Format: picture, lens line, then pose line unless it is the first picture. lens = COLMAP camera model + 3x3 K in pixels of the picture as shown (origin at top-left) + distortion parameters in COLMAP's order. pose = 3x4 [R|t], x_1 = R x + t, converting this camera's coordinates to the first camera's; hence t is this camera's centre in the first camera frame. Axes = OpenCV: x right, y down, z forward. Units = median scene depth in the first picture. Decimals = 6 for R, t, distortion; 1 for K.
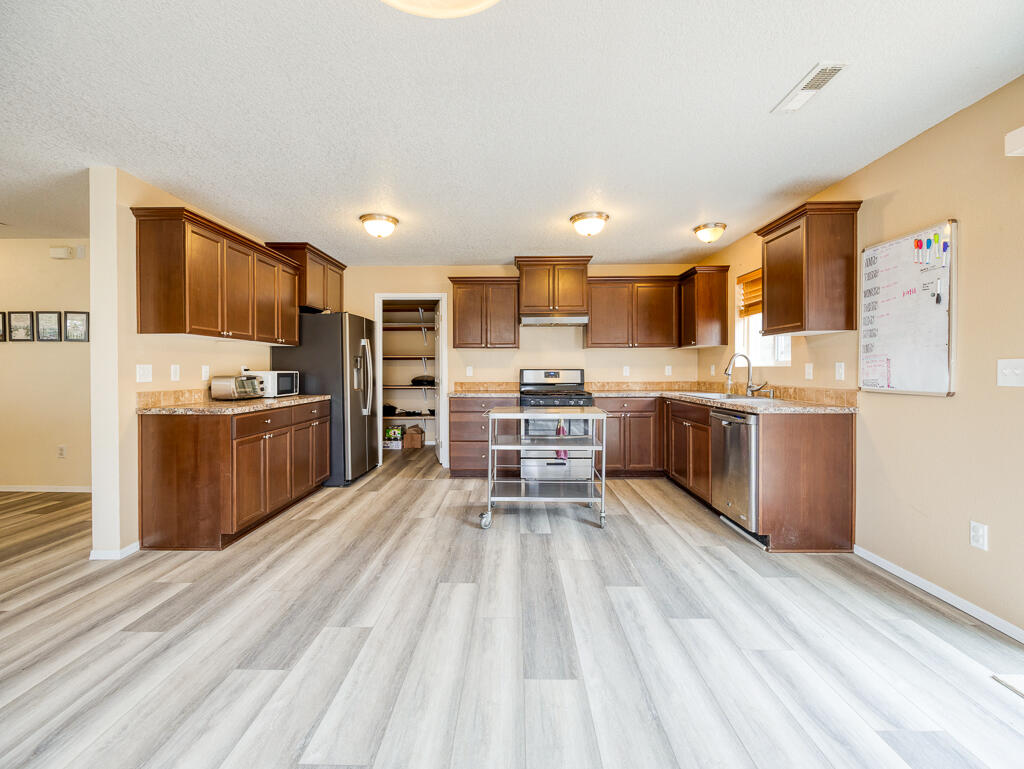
lens RADIAL K [[437.3, 0, 510.4], [0, 437.3, 378.9], [0, 0, 1]] dist [-0.004679, 0.000550]
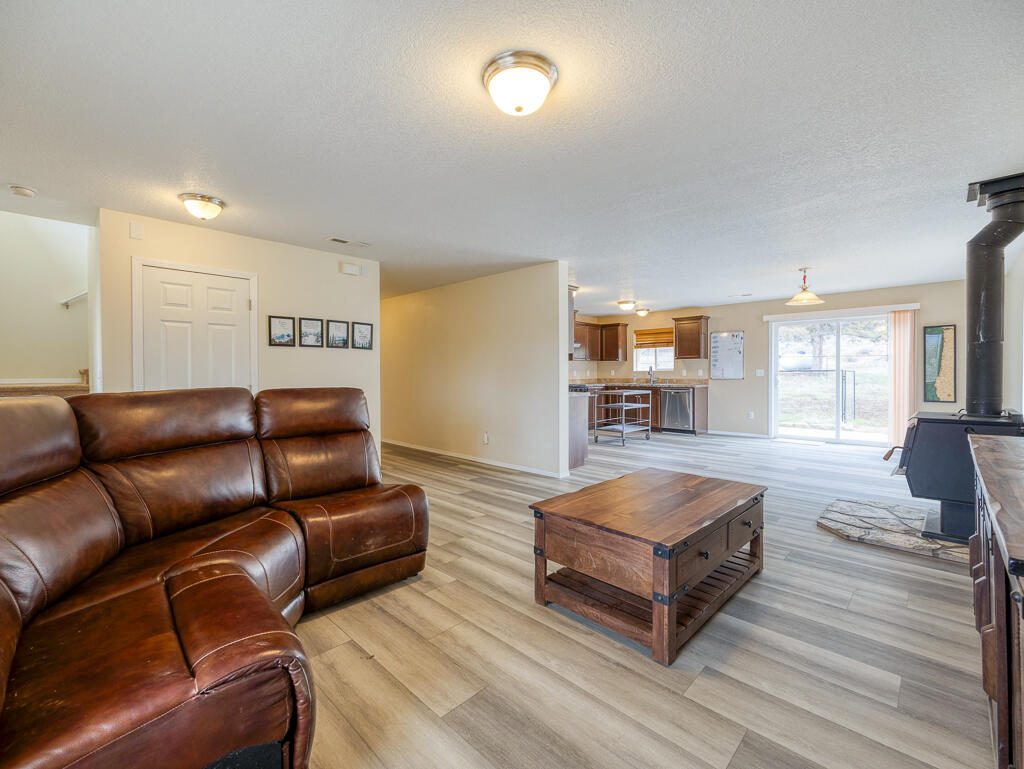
lens RADIAL K [[437.3, 0, 514.1], [0, 437.3, 376.1], [0, 0, 1]] dist [-0.004679, 0.000550]
pose [[0.686365, -0.008994, 0.727202, -2.320852], [0.020893, 0.999755, -0.007355, 0.000562], [-0.726958, 0.020241, 0.686384, -0.096021]]
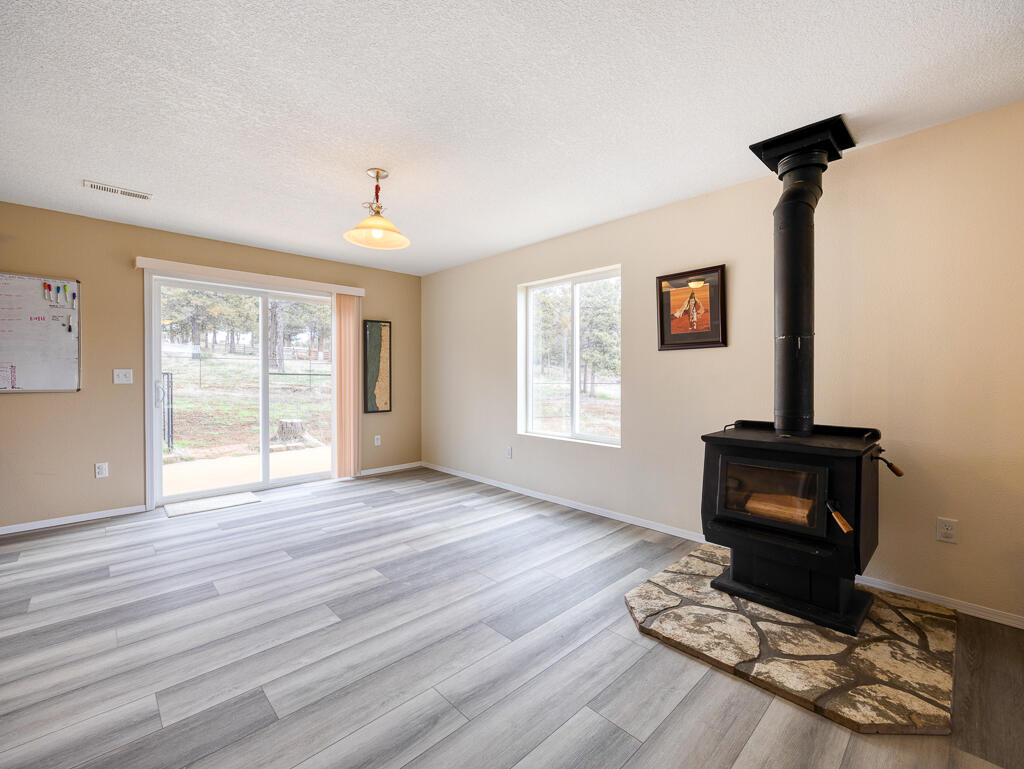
lens RADIAL K [[437.3, 0, 509.1], [0, 437.3, 382.9], [0, 0, 1]] dist [-0.004679, 0.000550]
pose [[-0.700169, -0.013402, 0.713851, -0.952411], [0.014010, 0.999373, 0.032504, -0.015651], [-0.713839, 0.032759, -0.699543, 0.766836]]
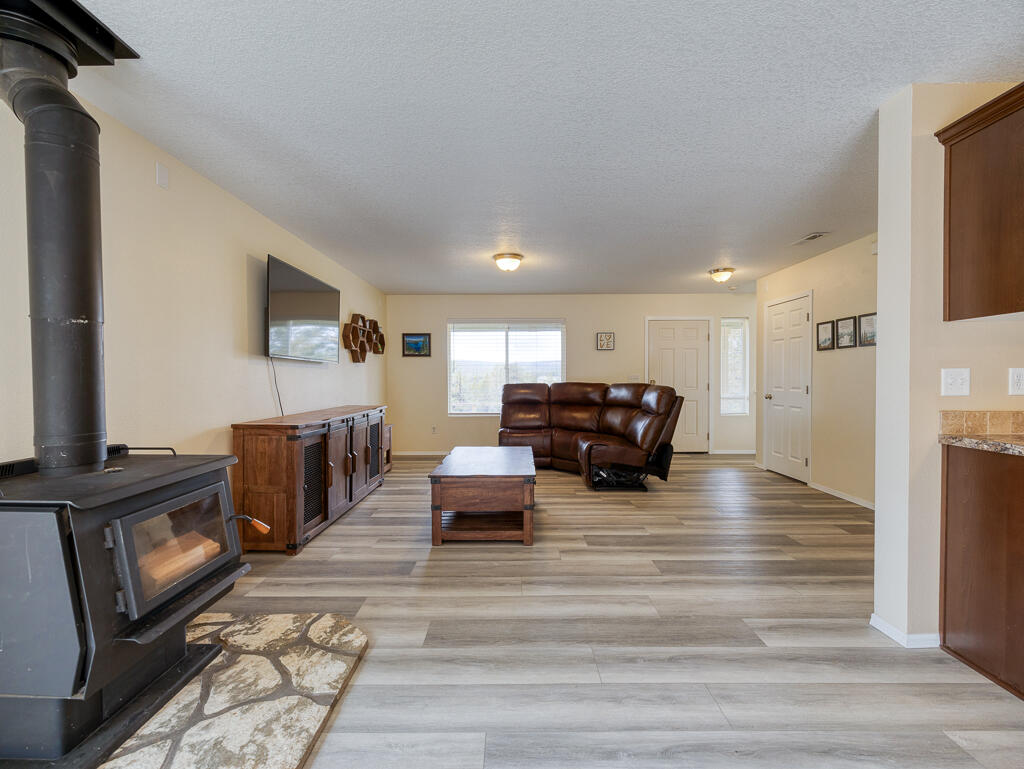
lens RADIAL K [[437.3, 0, 504.8], [0, 437.3, 383.9], [0, 0, 1]] dist [-0.004679, 0.000550]
pose [[-0.001391, 0.011727, -0.999930, -0.197086], [-0.014149, 0.999831, 0.011745, -0.008376], [0.999899, 0.014165, -0.001225, 0.341363]]
